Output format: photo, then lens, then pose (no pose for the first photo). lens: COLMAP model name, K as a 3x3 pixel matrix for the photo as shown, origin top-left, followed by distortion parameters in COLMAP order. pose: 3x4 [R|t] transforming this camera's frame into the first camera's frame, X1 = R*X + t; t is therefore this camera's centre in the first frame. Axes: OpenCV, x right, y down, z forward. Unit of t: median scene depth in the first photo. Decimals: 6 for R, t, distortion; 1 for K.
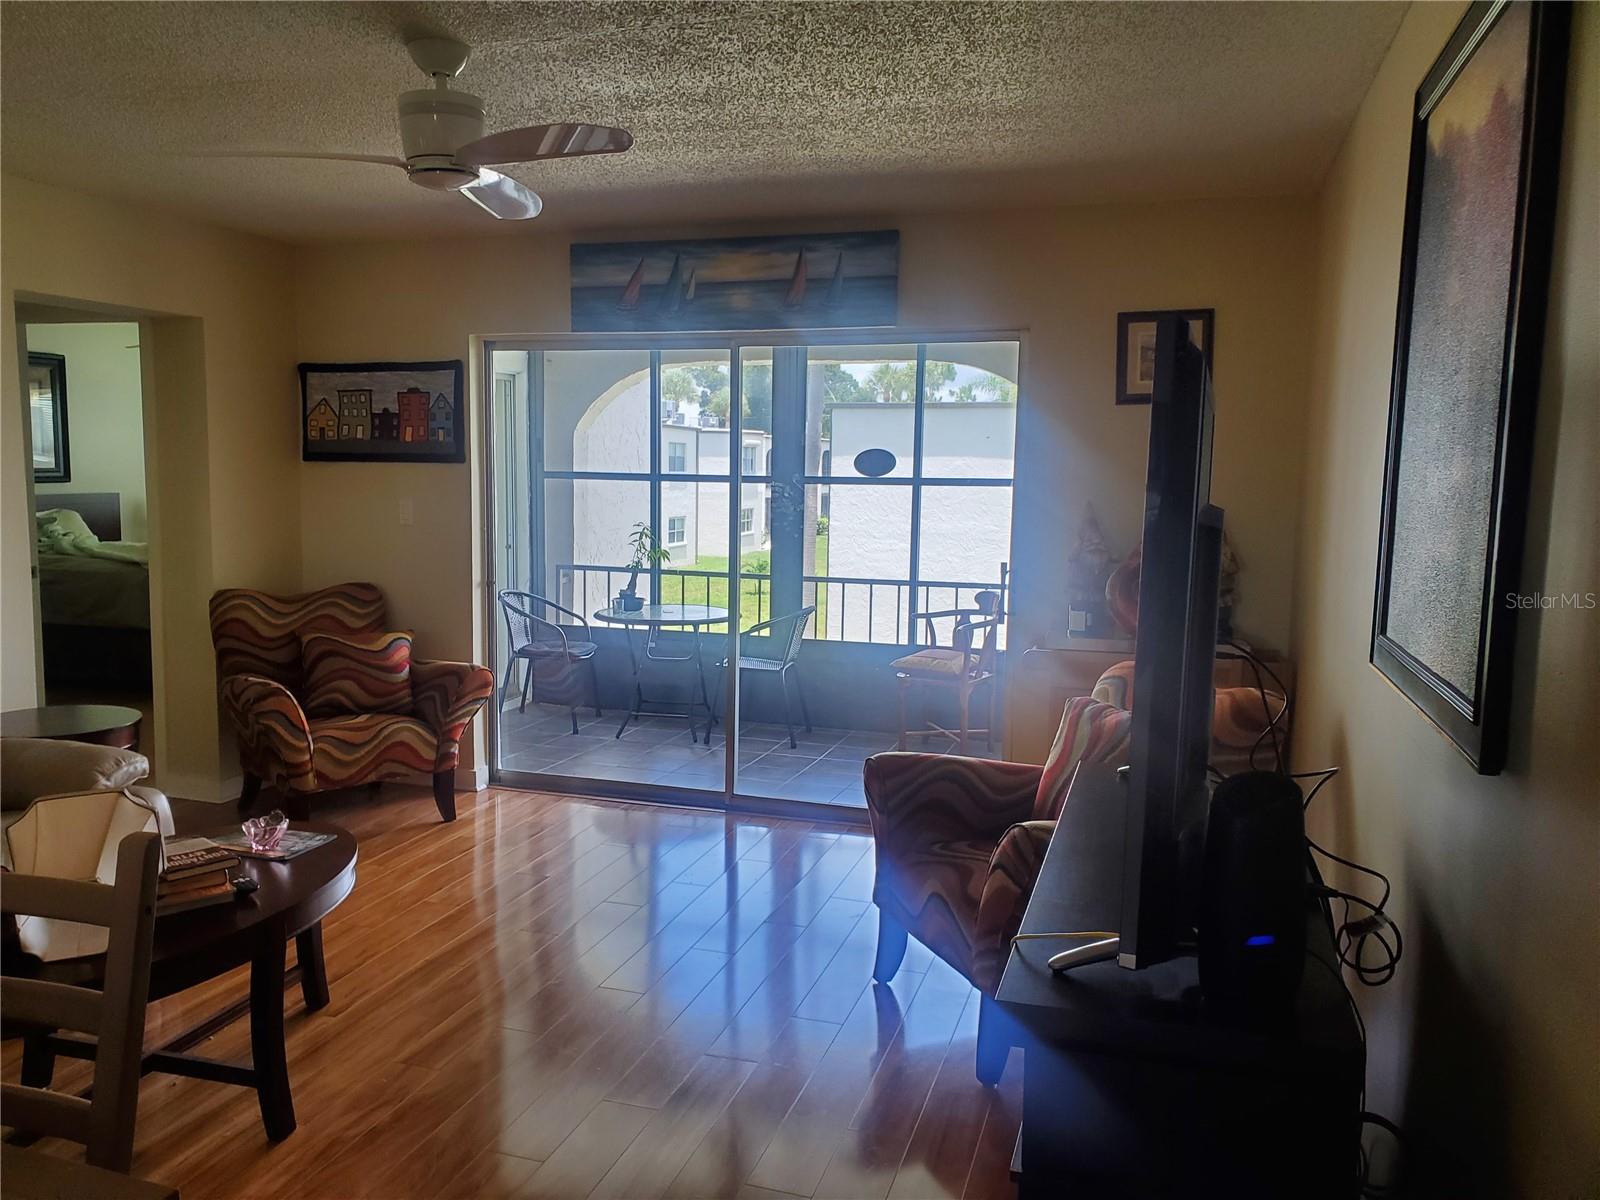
lens RADIAL K [[1213.7, 0, 747.5], [0, 1213.7, 600.1], [0, 0, 1]] dist [0.068915, -0.000305]
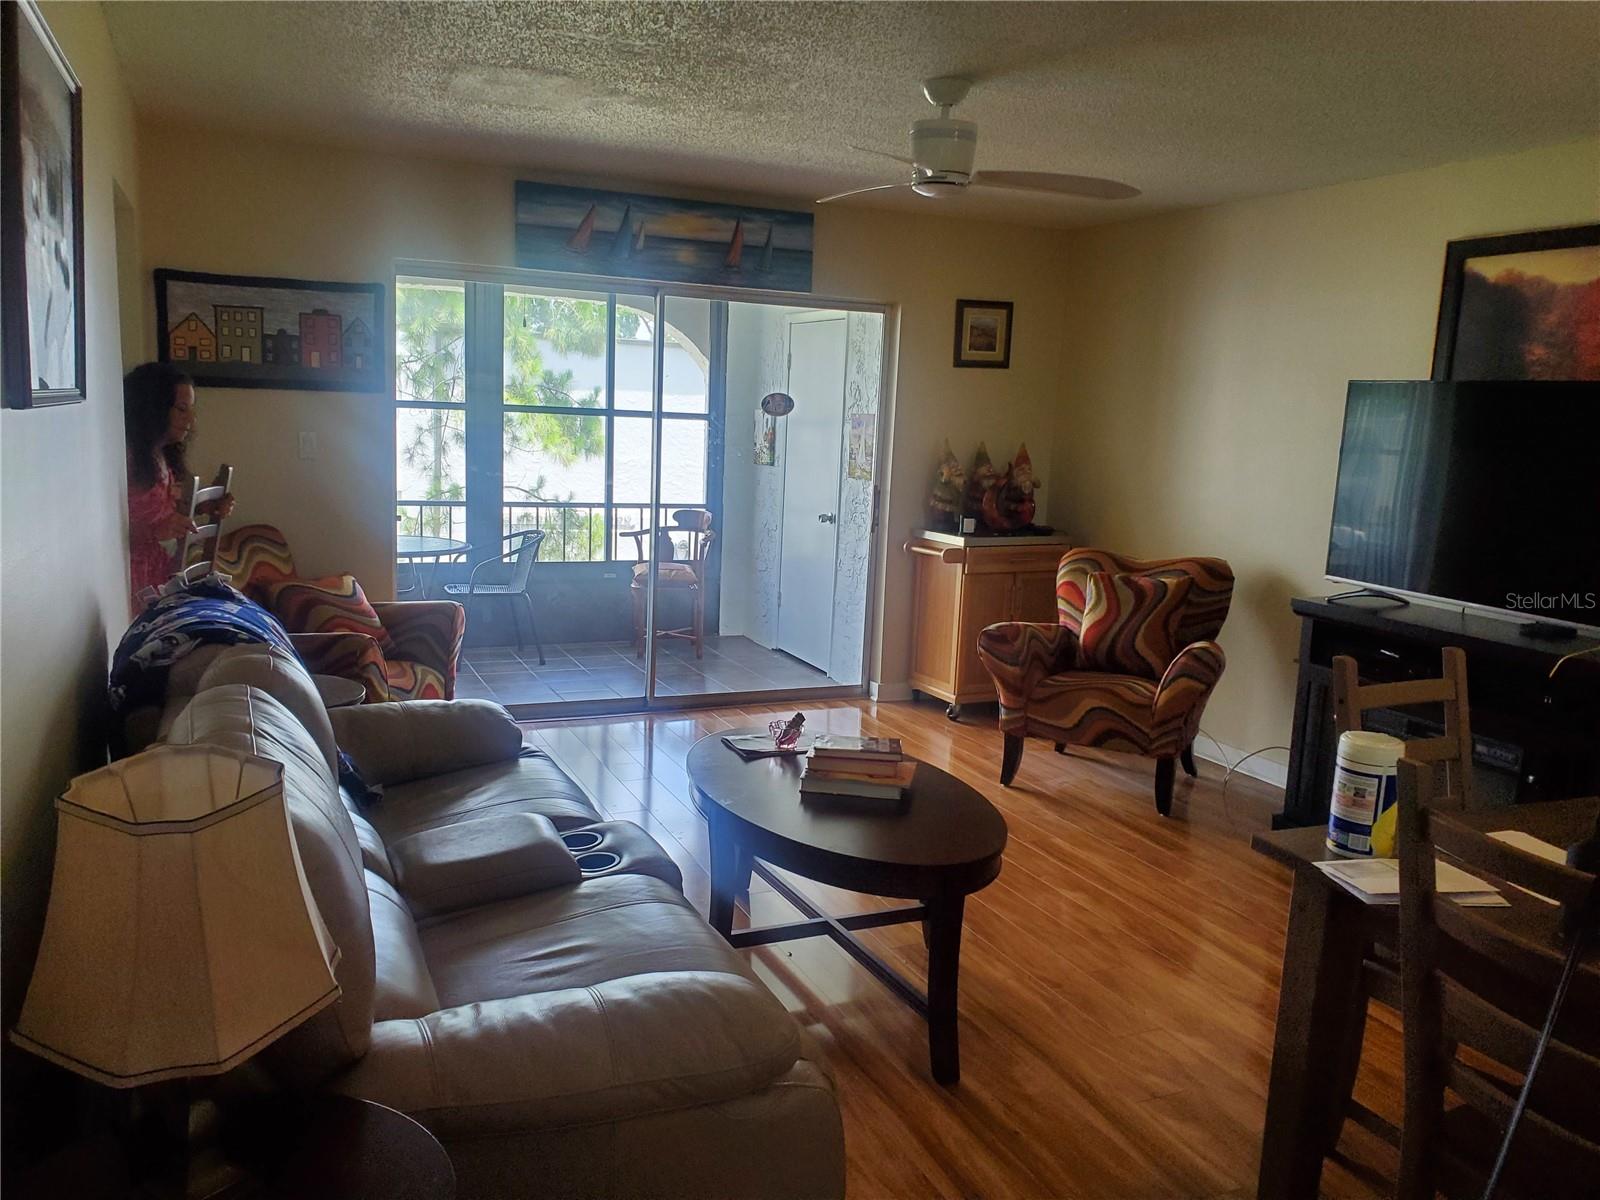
lens RADIAL K [[1247.0, 0, 754.5], [0, 1247.0, 622.6], [0, 0, 1]] dist [0.013670, 0.007731]
pose [[0.752328, -0.095834, 0.651781, -0.663470], [0.042702, 0.994376, 0.096918, -0.016643], [-0.657403, -0.045082, 0.752189, 0.068953]]
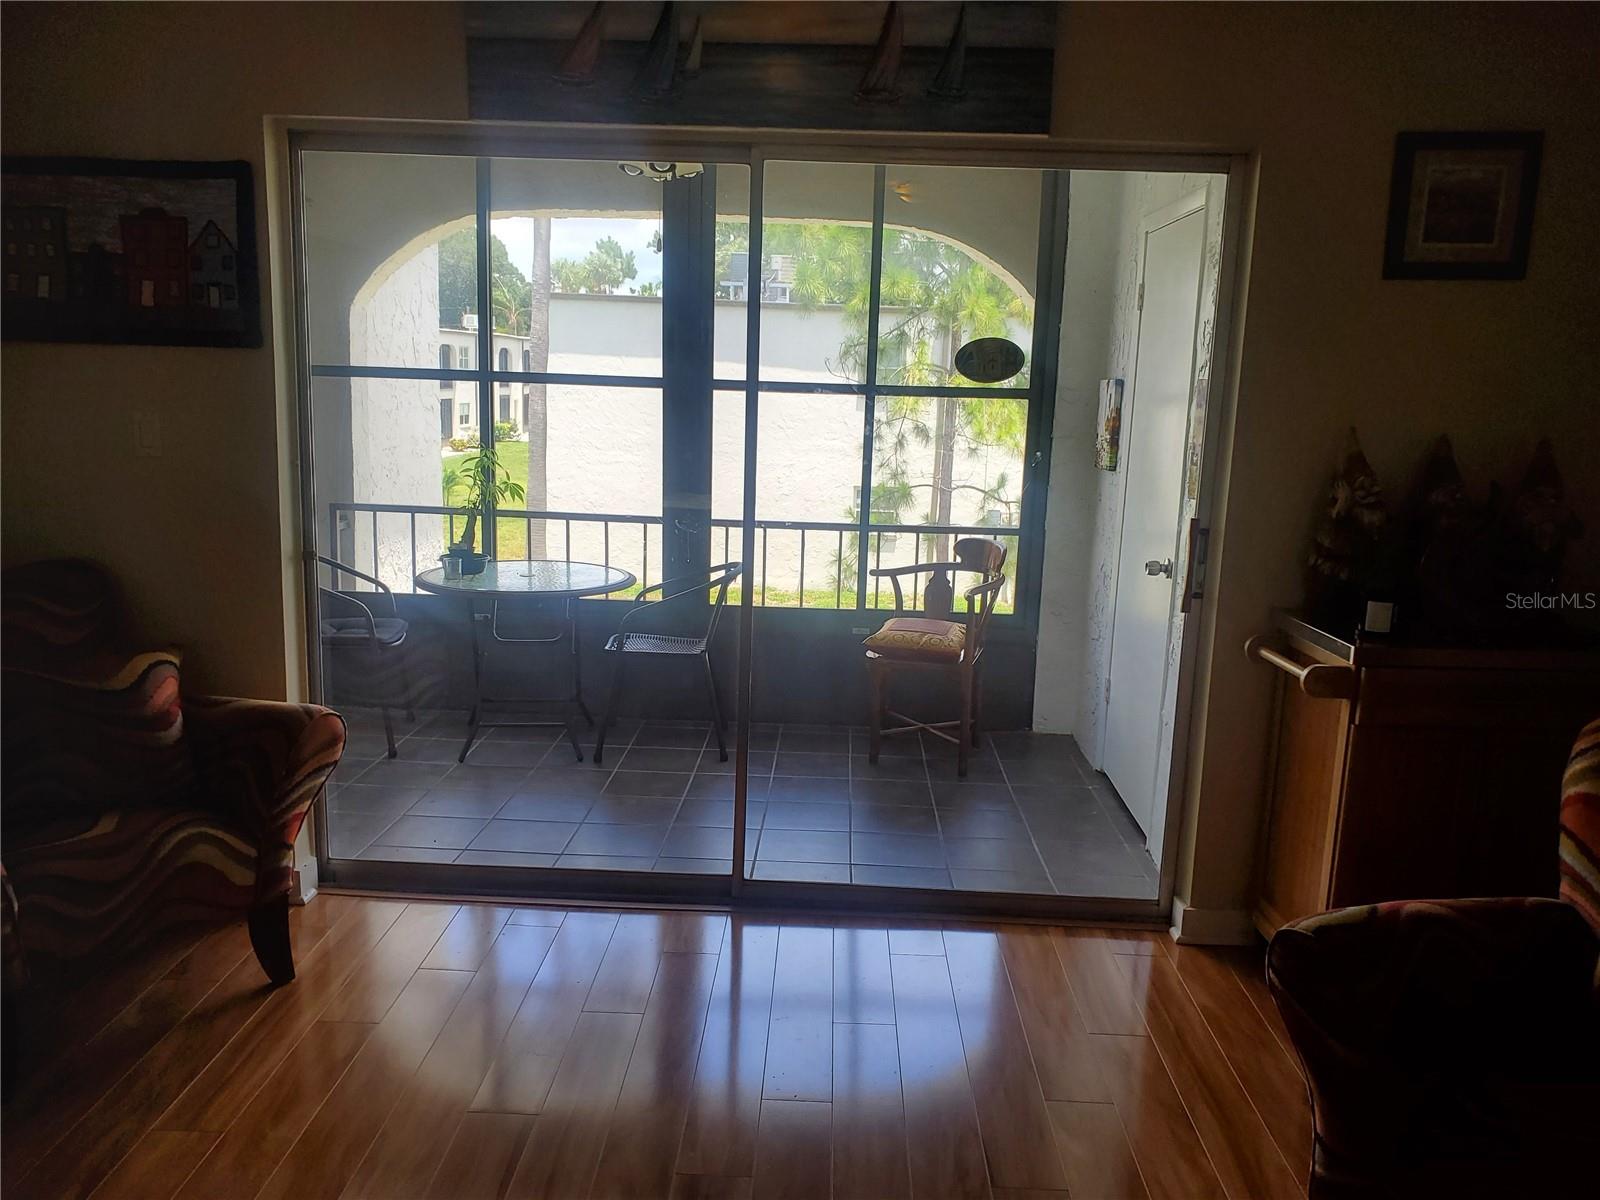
lens RADIAL K [[1255.7, 0, 794.8], [0, 1255.7, 610.4], [0, 0, 1]] dist [0.023632, -0.002013]
pose [[0.957392, -0.038016, 0.286279, -0.166609], [0.014938, 0.996490, 0.082373, -0.035383], [-0.288405, -0.074587, 0.954599, 0.356810]]
